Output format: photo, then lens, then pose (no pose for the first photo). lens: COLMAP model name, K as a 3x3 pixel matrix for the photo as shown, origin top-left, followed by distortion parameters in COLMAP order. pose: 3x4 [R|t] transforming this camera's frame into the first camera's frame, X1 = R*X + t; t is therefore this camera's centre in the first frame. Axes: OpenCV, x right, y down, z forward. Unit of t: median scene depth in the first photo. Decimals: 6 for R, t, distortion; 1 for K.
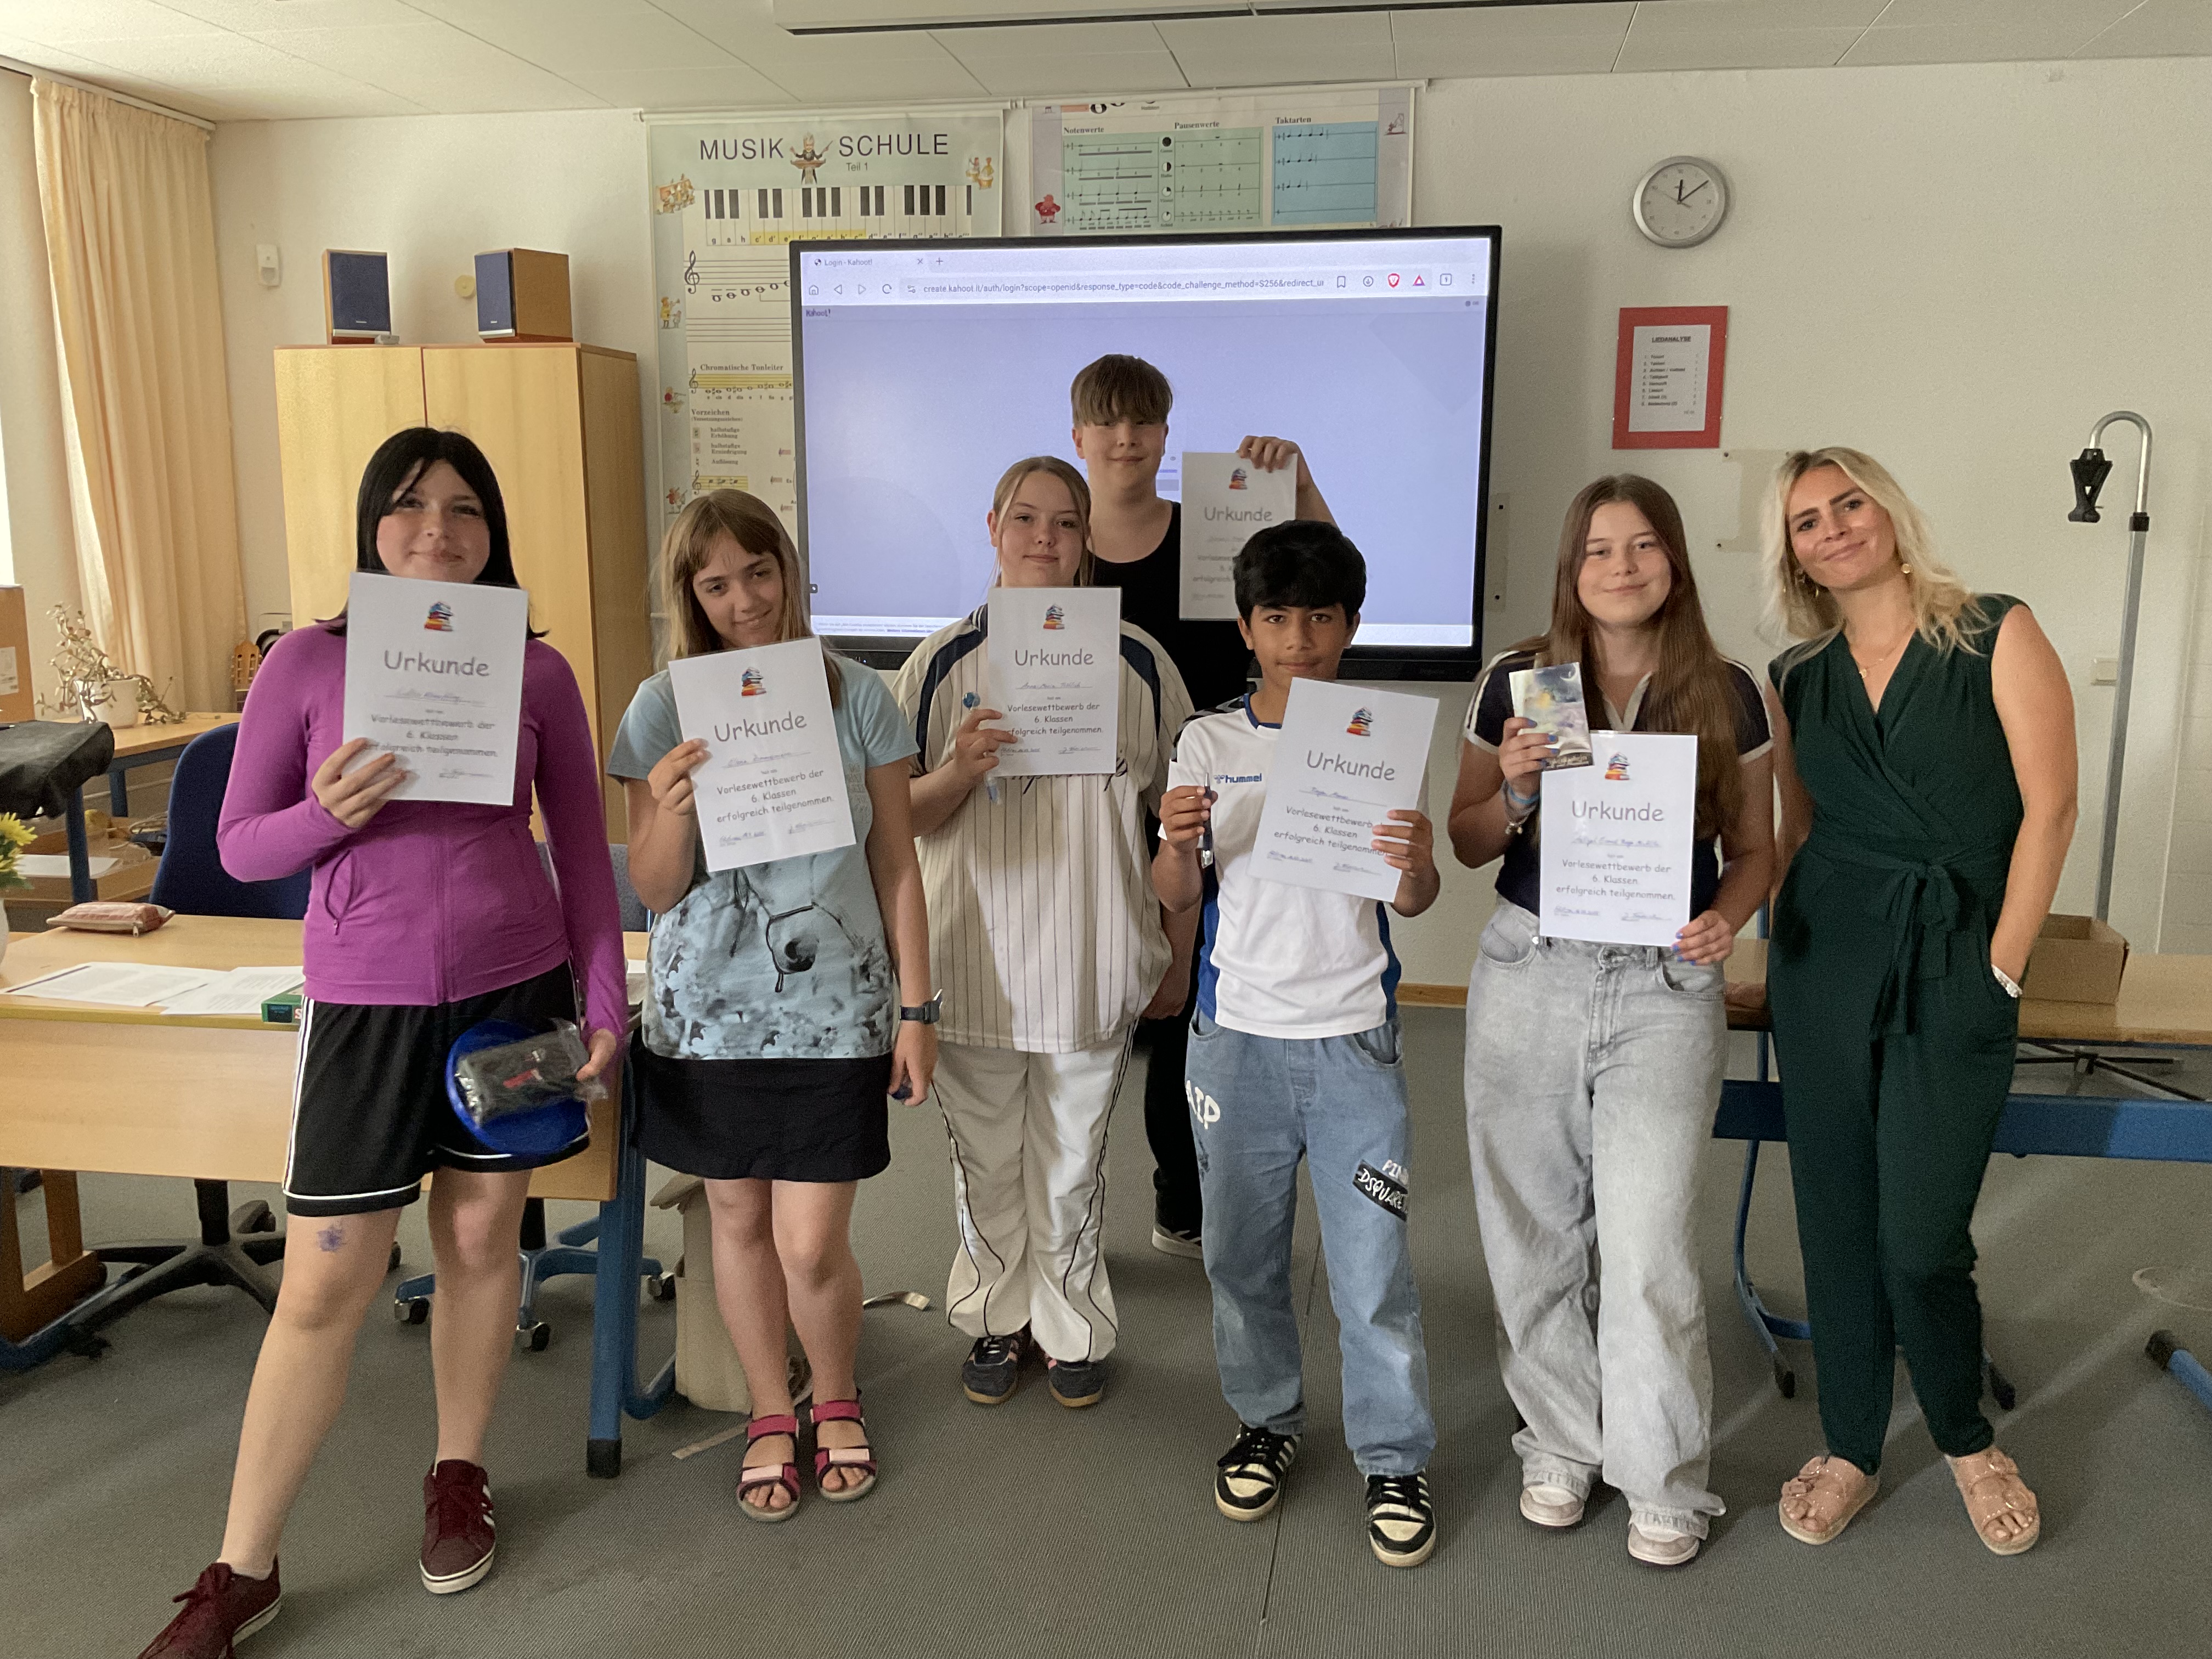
lens RADIAL K [[1814.3, 0, 1099.4], [0, 1814.3, 838.5], [0, 0, 1]] dist [0.067741, -0.133880]
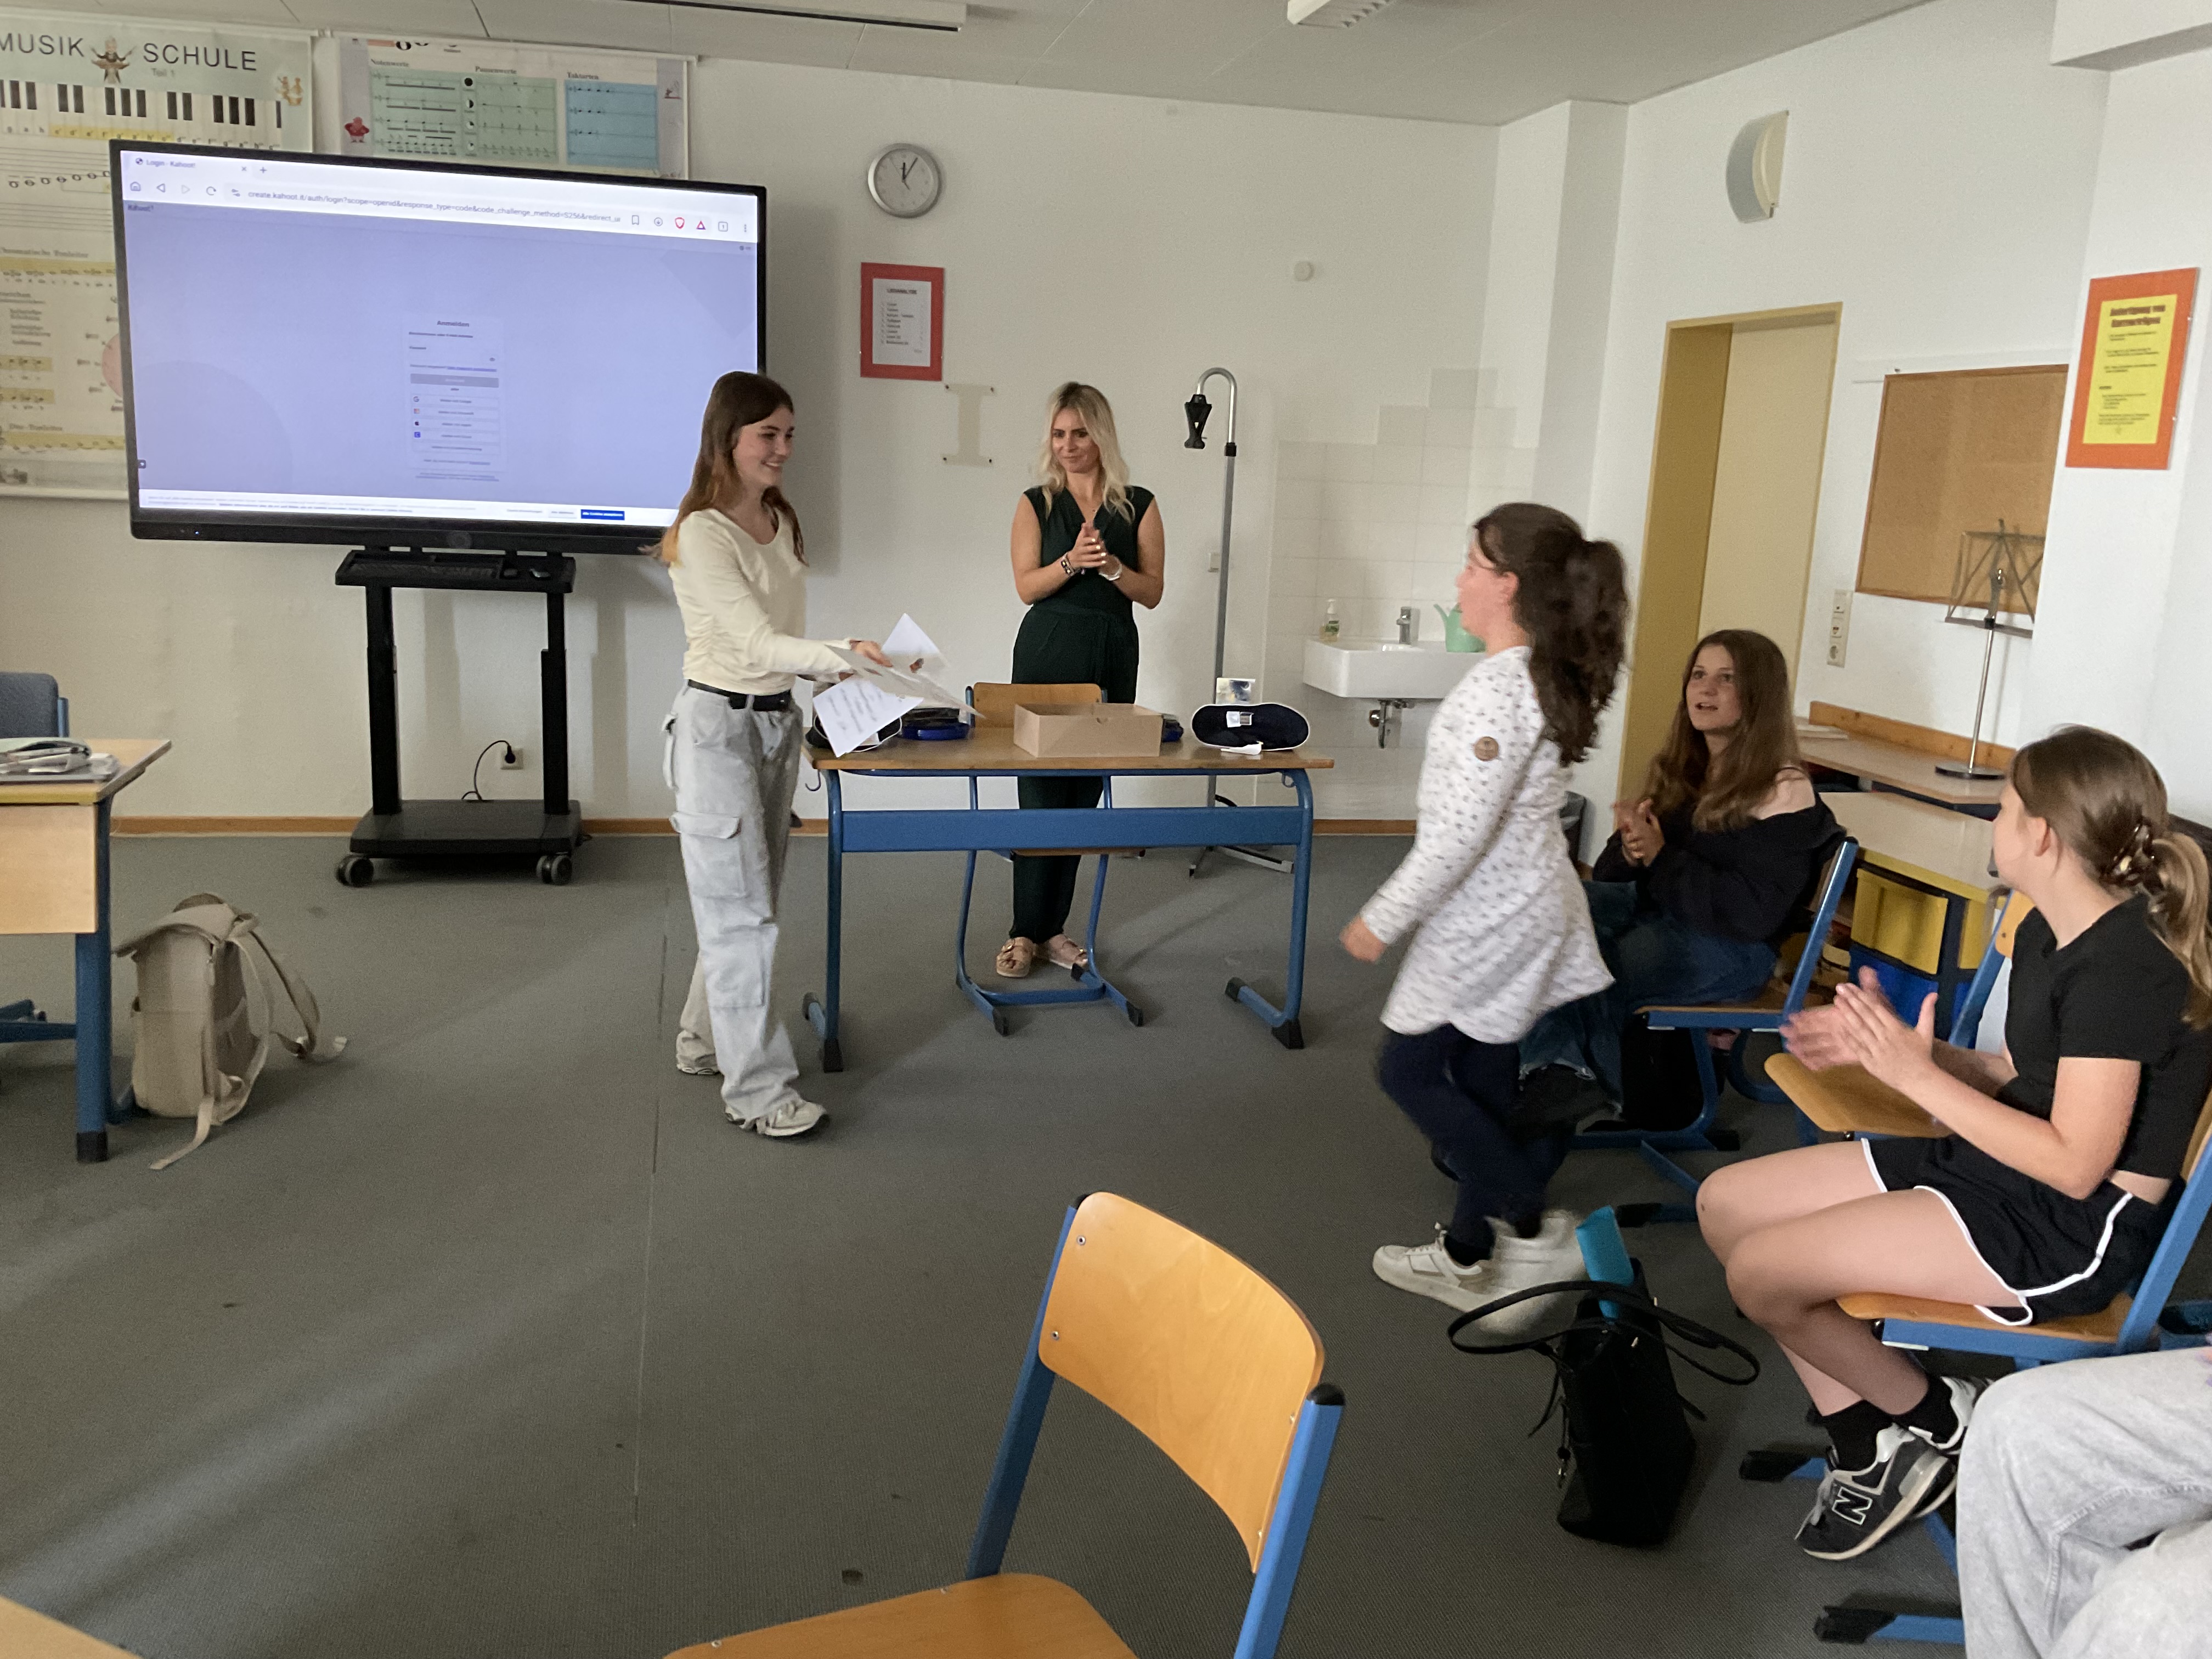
lens RADIAL K [[1814.3, 0, 1099.8], [0, 1814.3, 826.4], [0, 0, 1]] dist [0.067741, -0.133880]
pose [[0.921282, -0.041991, 0.386623, -0.062370], [0.031049, 0.998922, 0.034506, 0.056258], [-0.387655, -0.019786, 0.921592, -0.217195]]
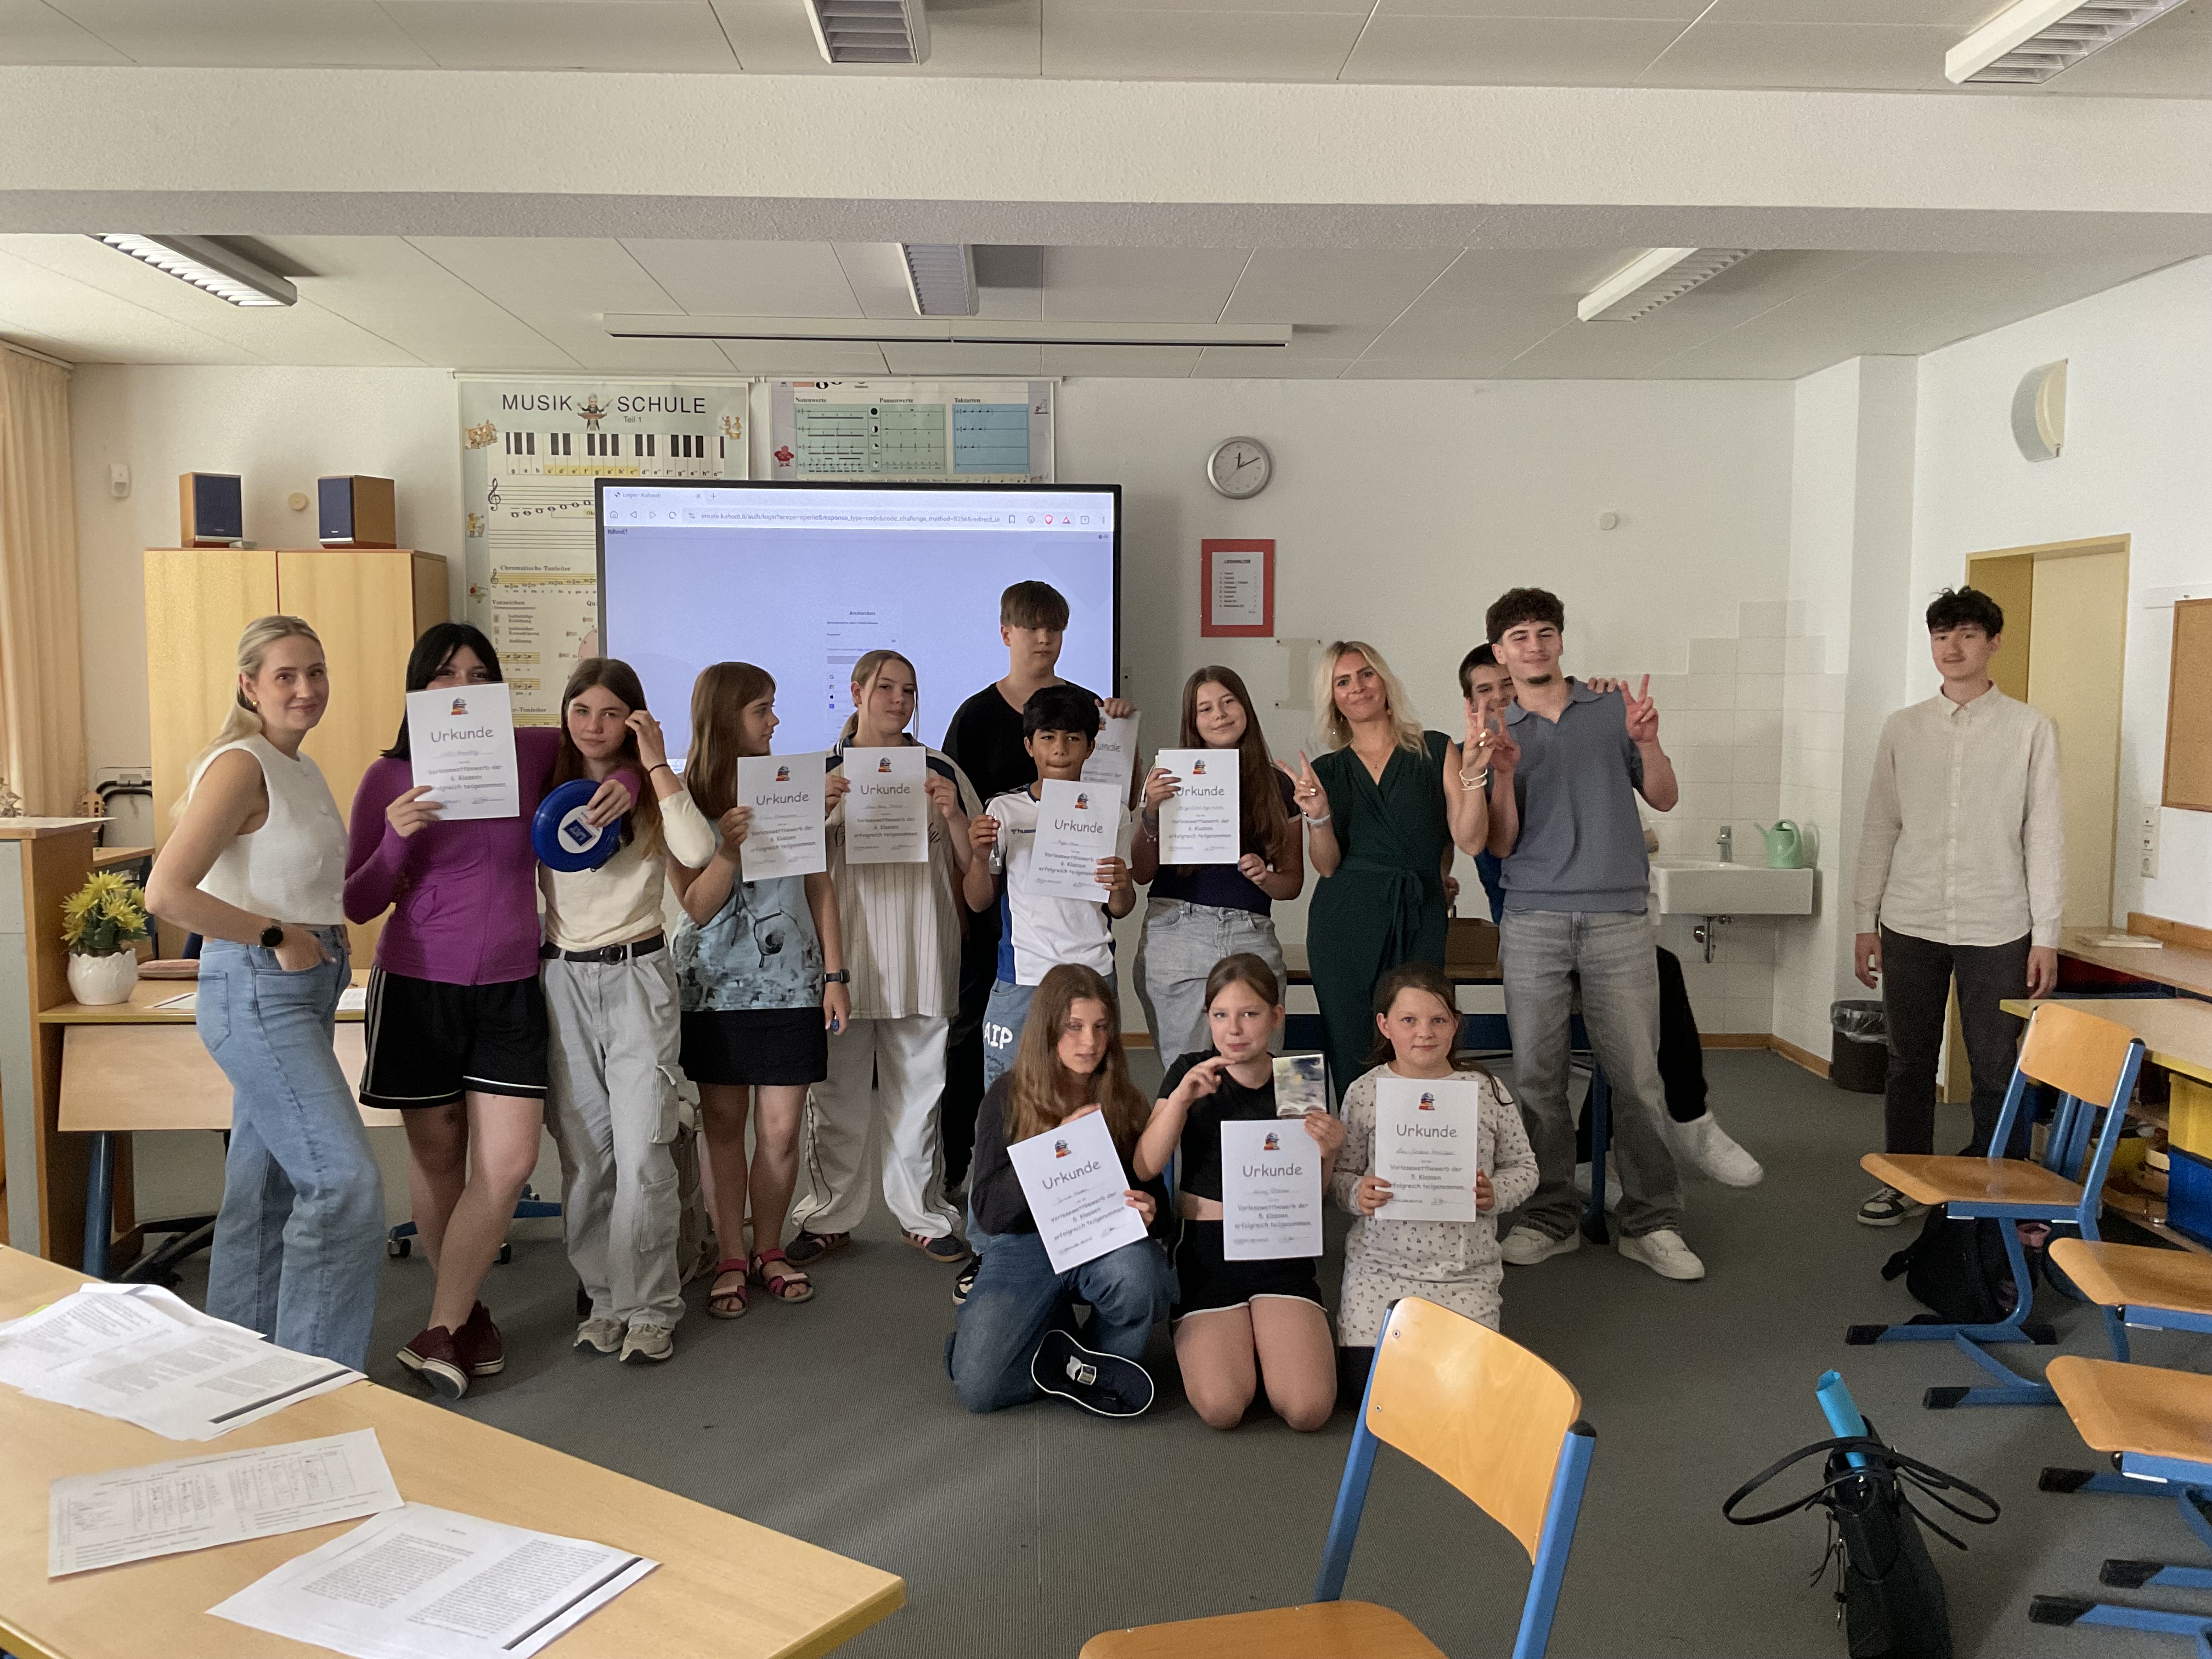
lens RADIAL K [[1814.3, 0, 1101.8], [0, 1814.3, 816.6], [0, 0, 1]] dist [0.067741, -0.133880]
pose [[0.976082, -0.017418, 0.216703, -0.098729], [0.039912, 0.994200, -0.099865, 0.060612], [-0.213706, 0.106125, 0.971116, -0.324529]]
